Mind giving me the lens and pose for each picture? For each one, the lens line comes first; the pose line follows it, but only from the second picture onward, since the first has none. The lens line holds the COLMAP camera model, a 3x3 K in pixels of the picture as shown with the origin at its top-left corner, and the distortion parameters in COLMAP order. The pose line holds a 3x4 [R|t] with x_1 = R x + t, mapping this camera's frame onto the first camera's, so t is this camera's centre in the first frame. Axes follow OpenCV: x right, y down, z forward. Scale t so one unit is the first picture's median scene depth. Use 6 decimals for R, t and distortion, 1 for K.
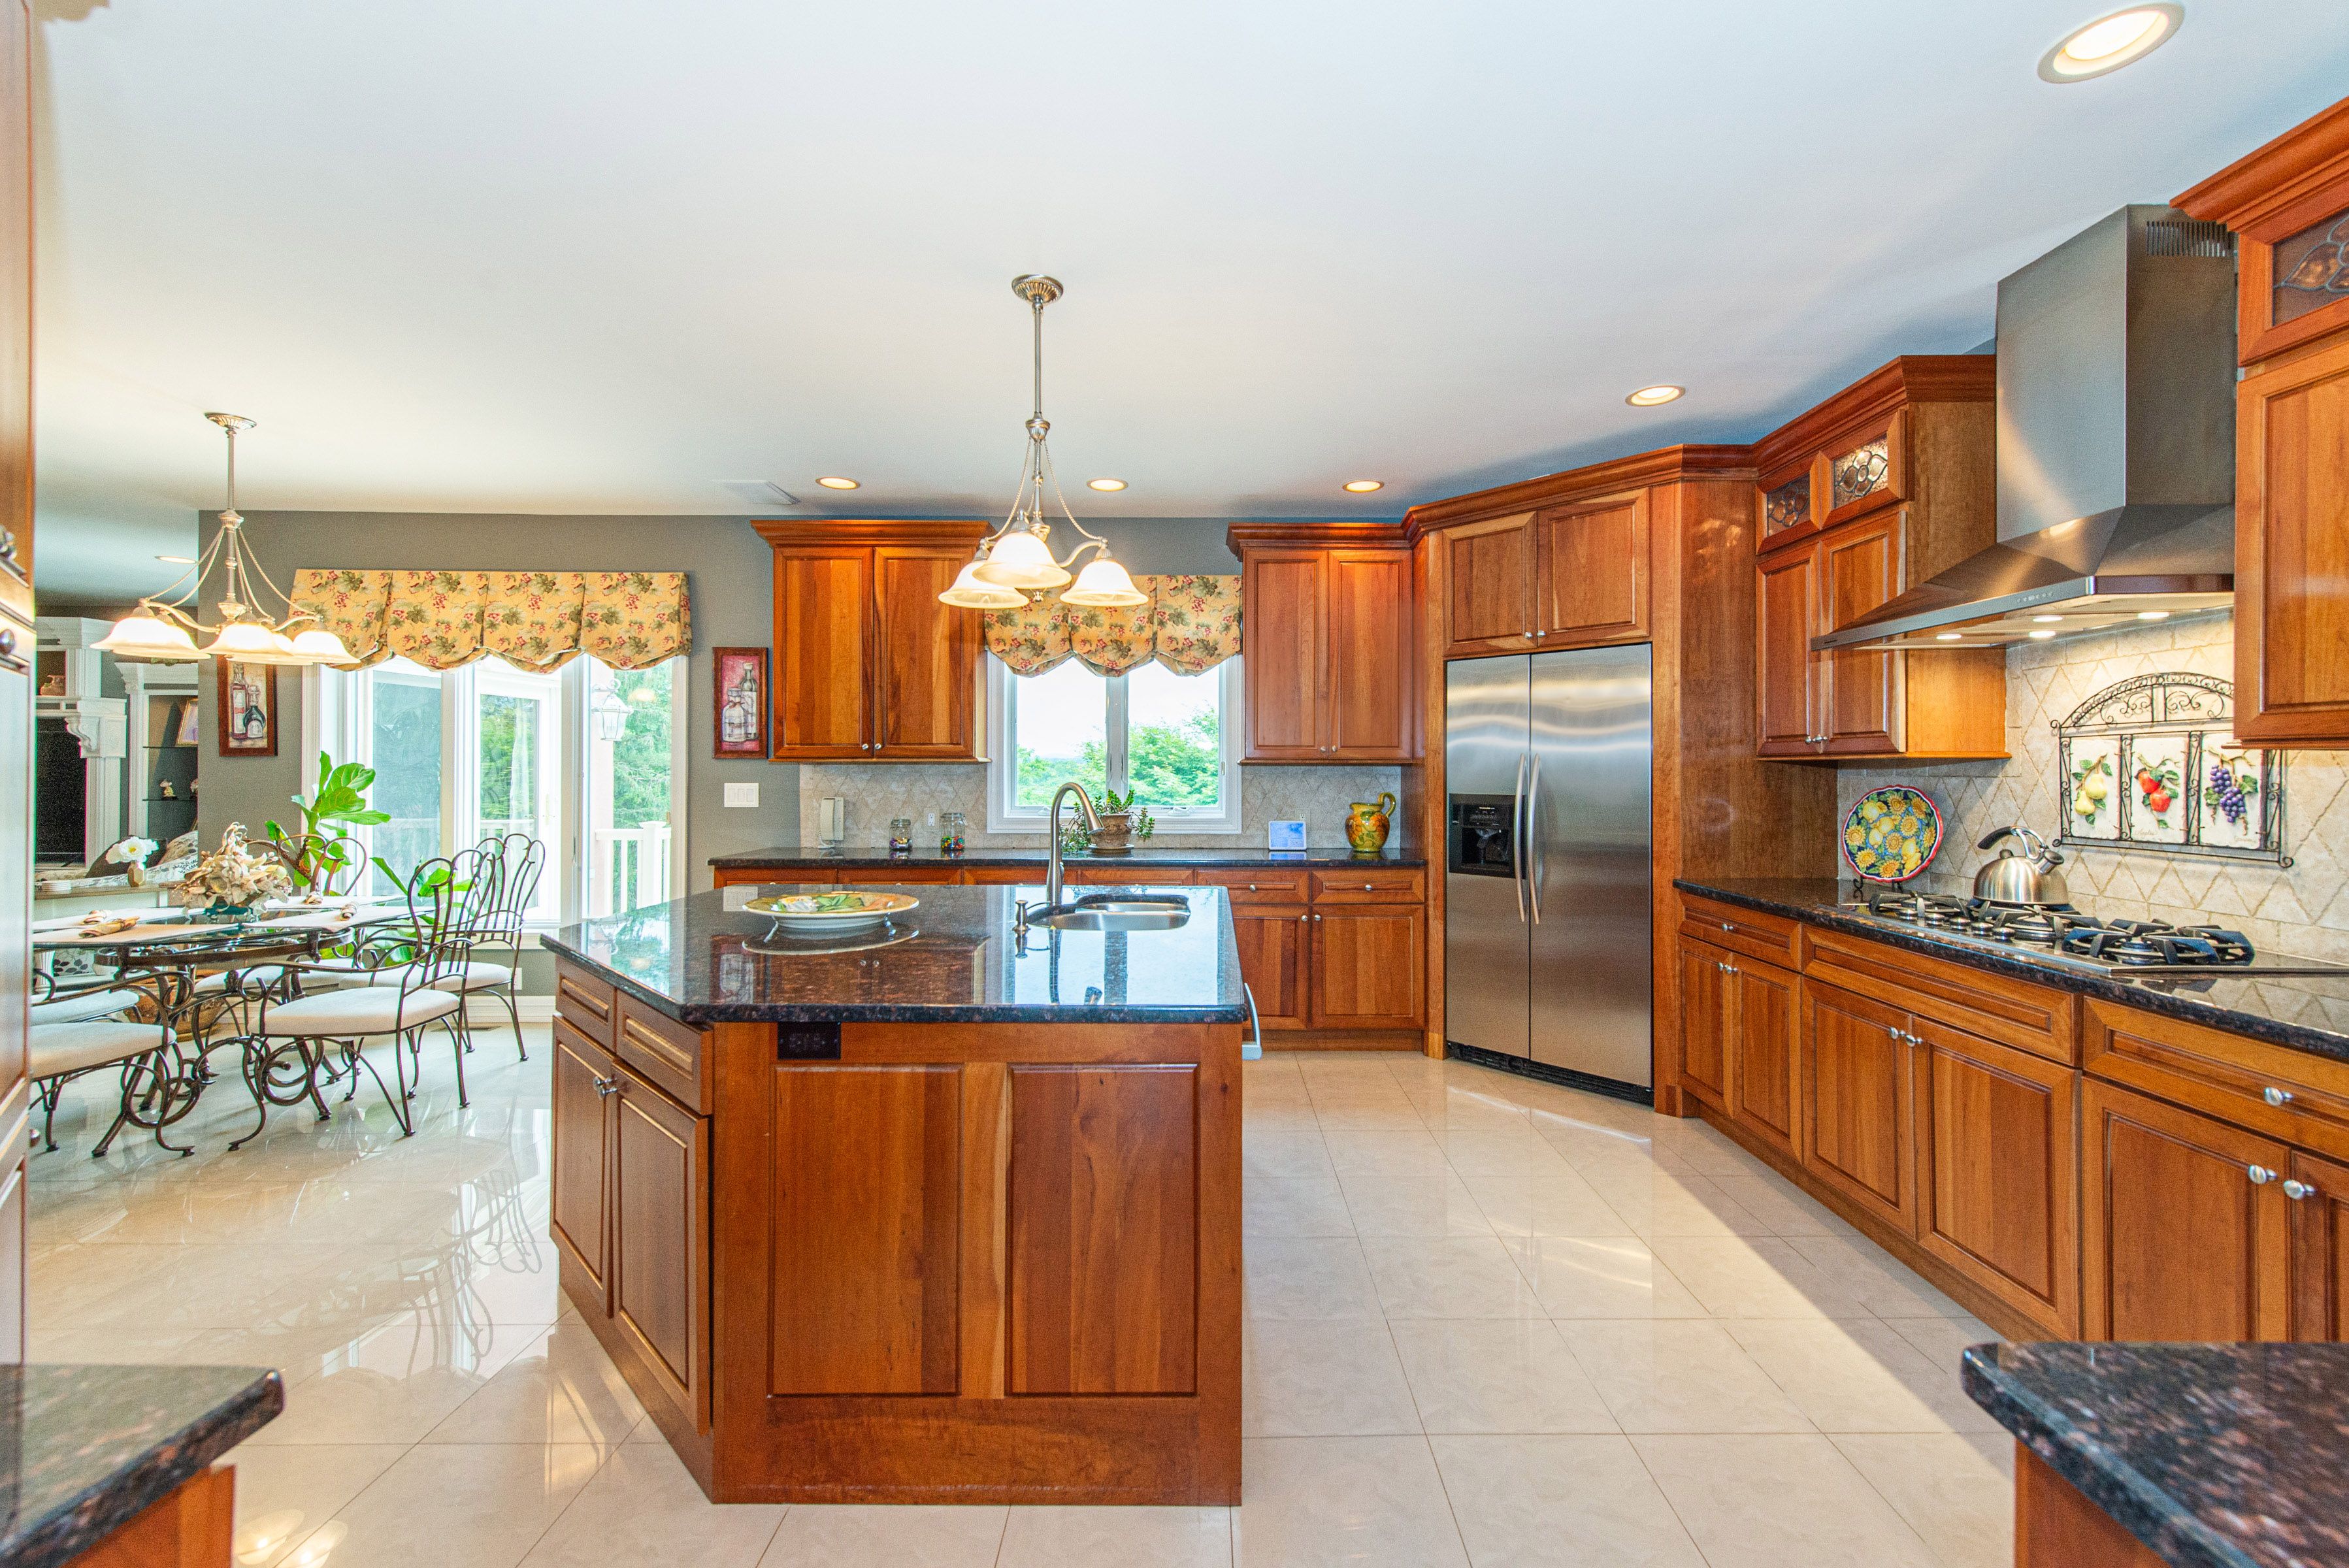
lens RADIAL K [[953.3, 0, 1214.5], [0, 953.3, 767.3], [0, 0, 1]] dist [0.013108, -0.000561]
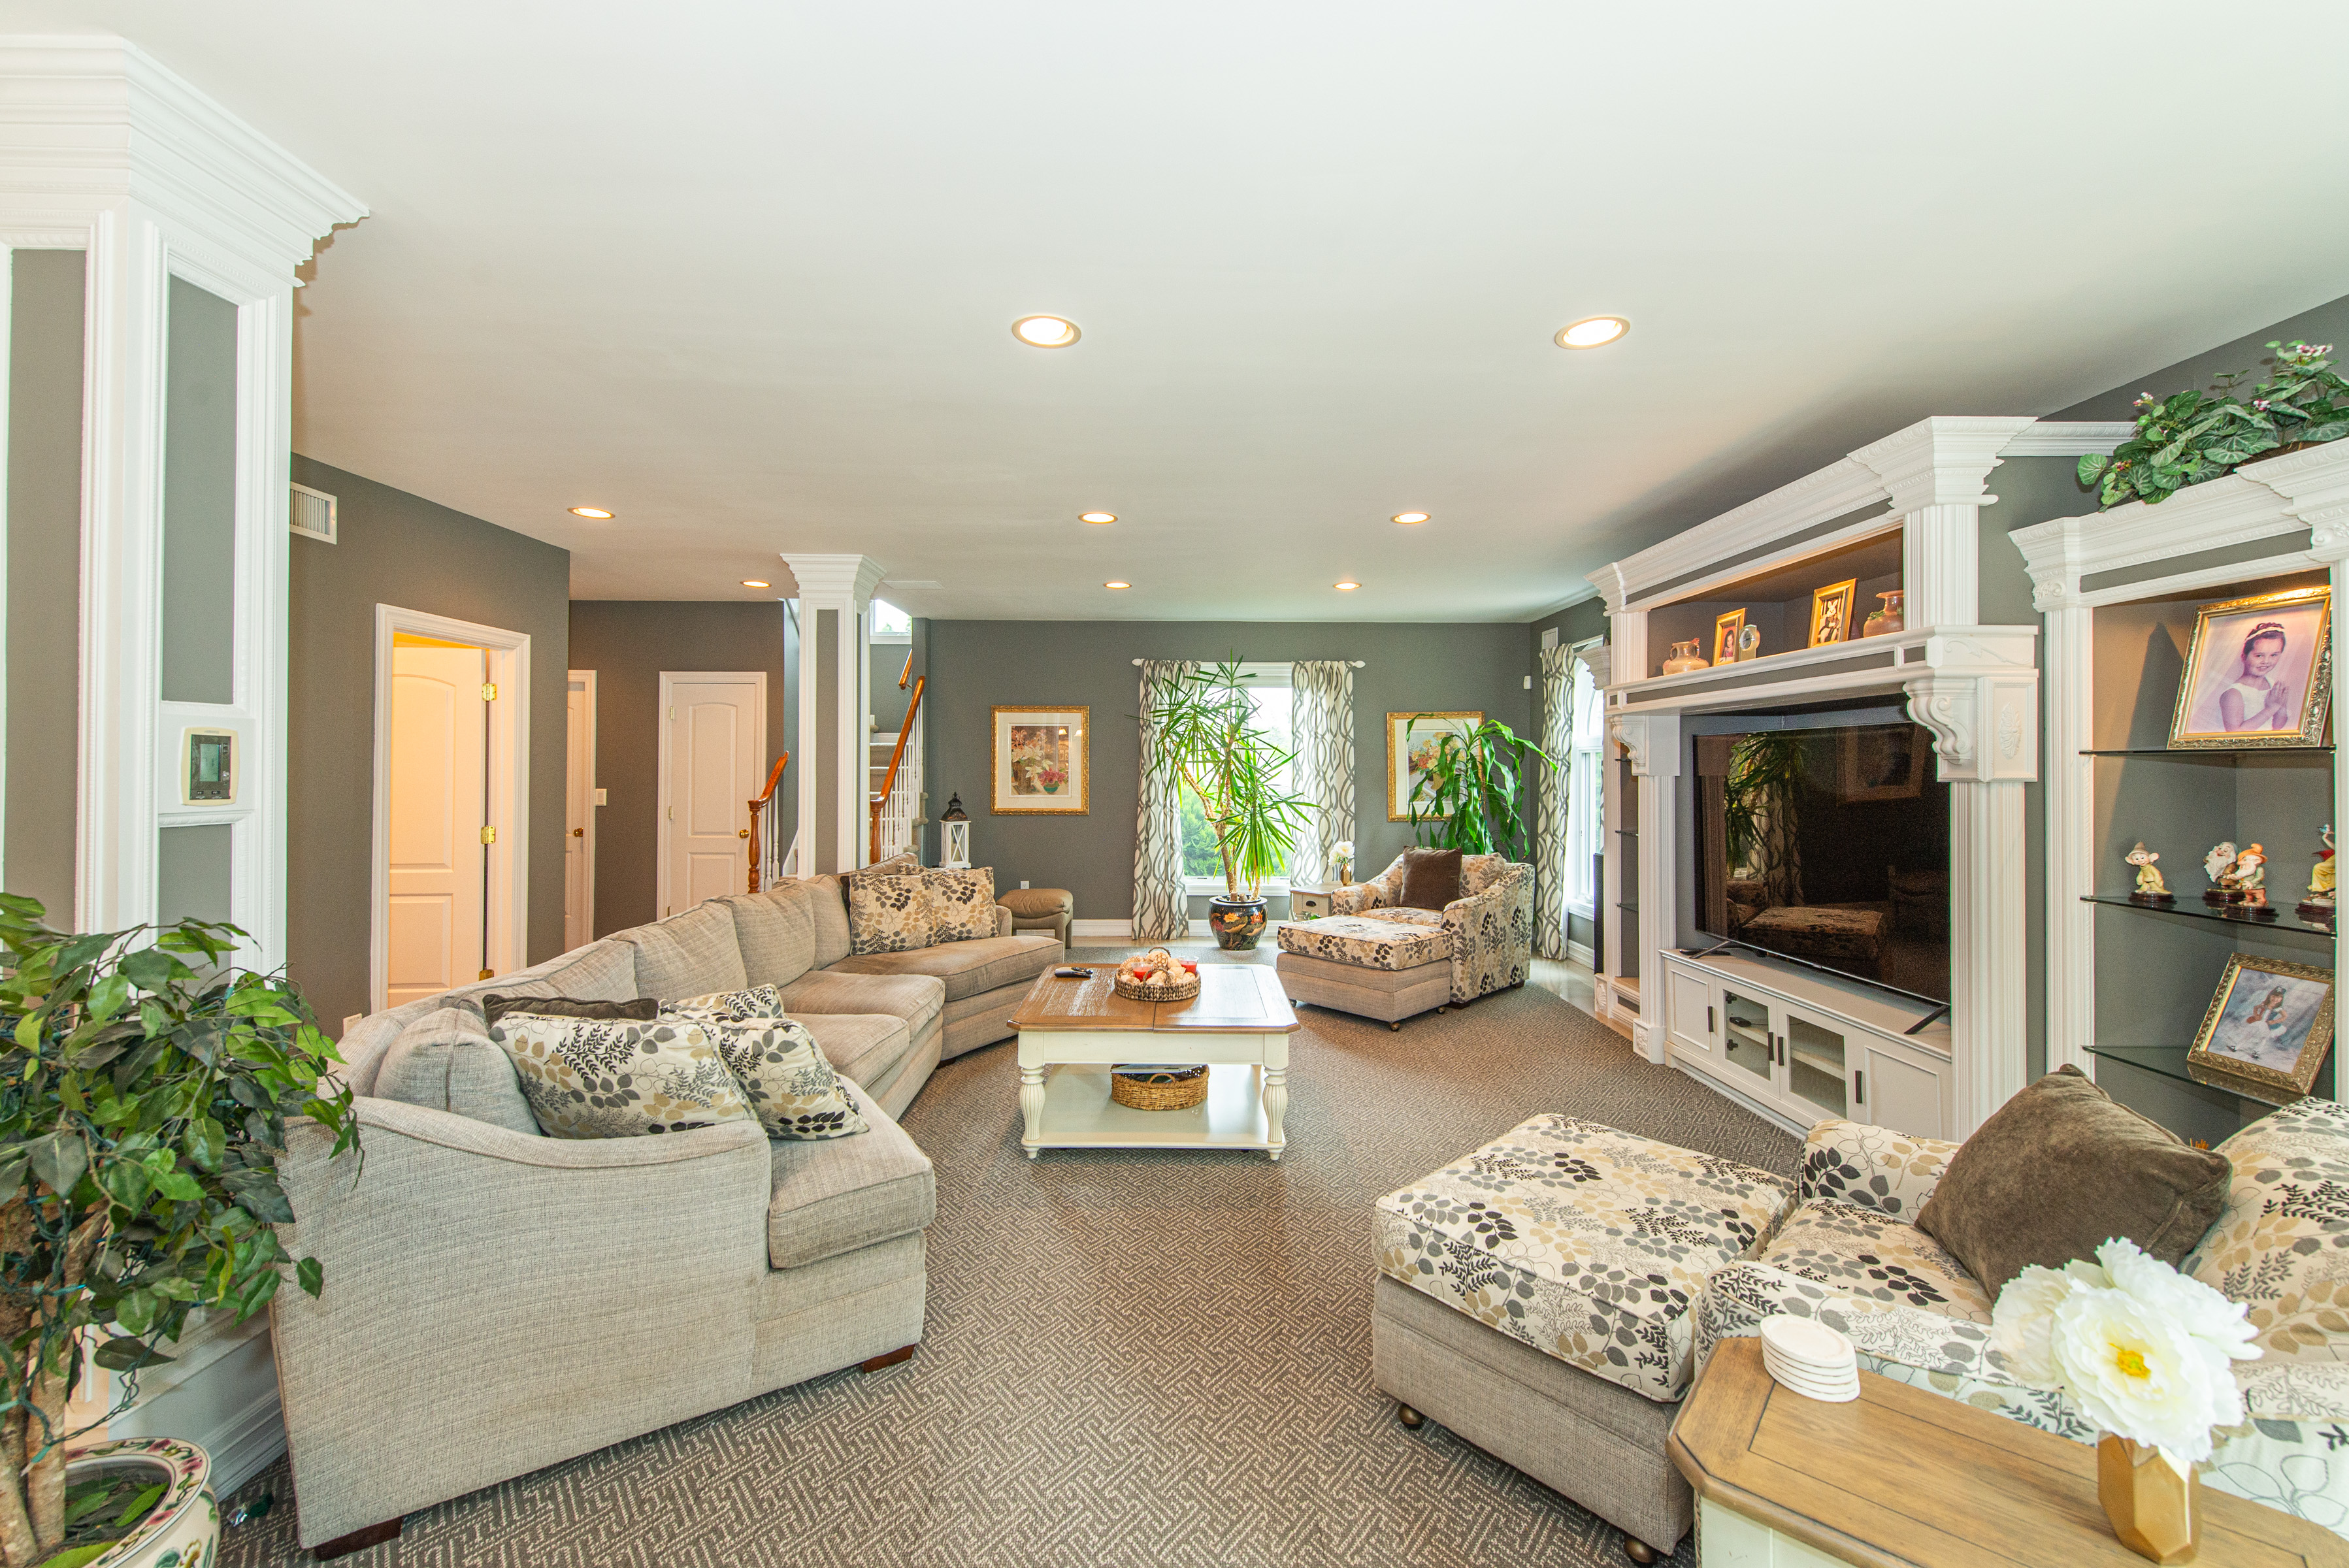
lens RADIAL K [[929.1, 0, 1185.4], [0, 929.1, 756.1], [0, 0, 1]] dist [0.014654, -0.000463]
pose [[0.002986, -0.017180, -0.999848, -1.195800], [-0.000151, 0.999852, -0.017180, -0.021333], [0.999996, 0.000202, 0.002983, 1.051049]]
